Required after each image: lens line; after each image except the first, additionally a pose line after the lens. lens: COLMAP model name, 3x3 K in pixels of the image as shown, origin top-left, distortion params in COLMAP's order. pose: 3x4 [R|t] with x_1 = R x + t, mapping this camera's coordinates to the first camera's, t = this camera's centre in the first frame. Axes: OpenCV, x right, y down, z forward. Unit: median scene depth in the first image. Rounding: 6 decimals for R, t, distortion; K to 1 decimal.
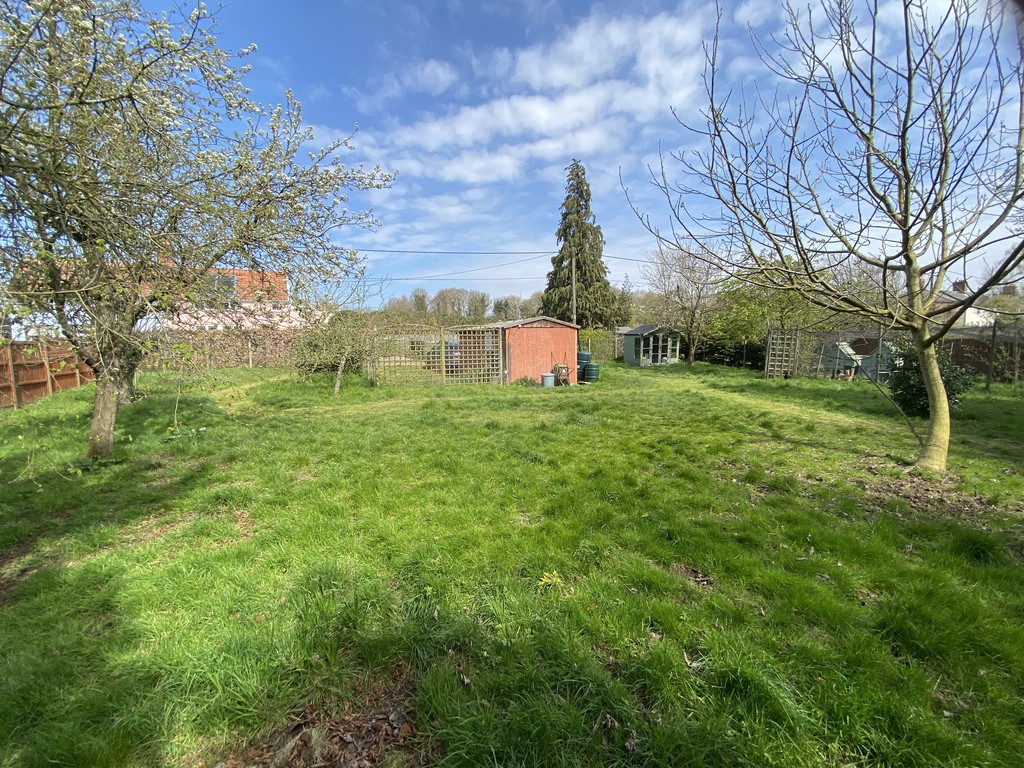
lens RADIAL K [[413.3, 0, 493.8], [0, 413.3, 385.3], [0, 0, 1]] dist [-0.018254, -0.000425]
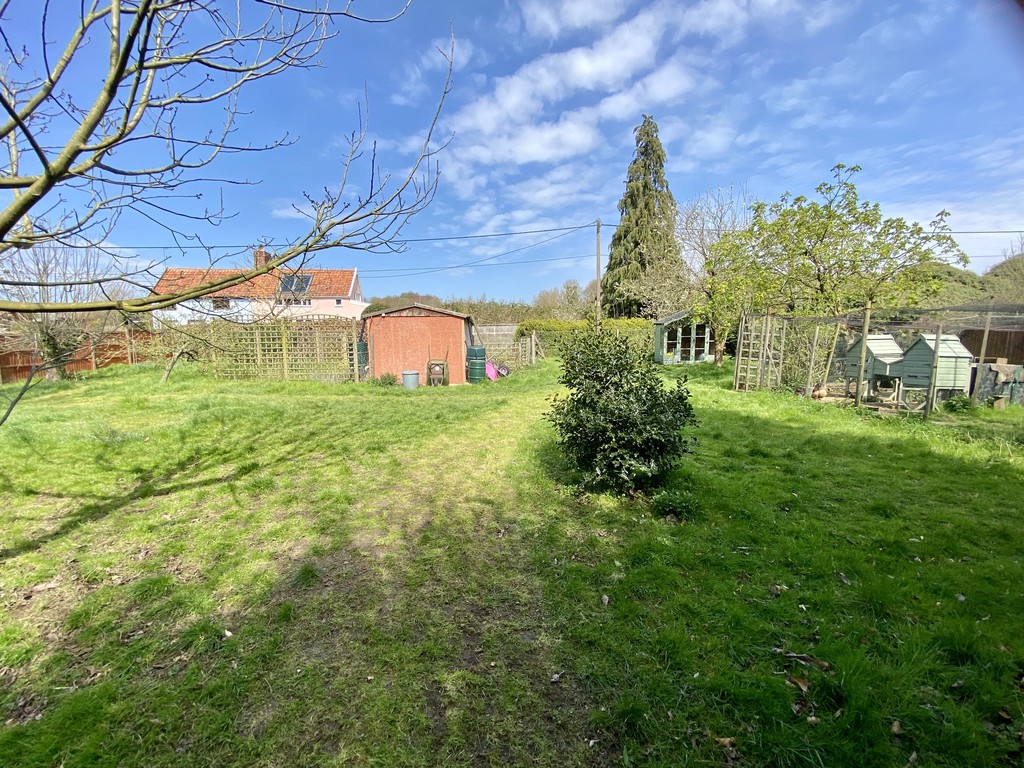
lens RADIAL K [[413.3, 0, 512.7], [0, 413.3, 384.0], [0, 0, 1]] dist [-0.018254, -0.000425]
pose [[0.927989, 0.042821, -0.370139, 0.377570], [-0.036985, 0.999054, 0.022852, -0.017224], [0.370767, -0.007517, 0.928695, 0.173750]]
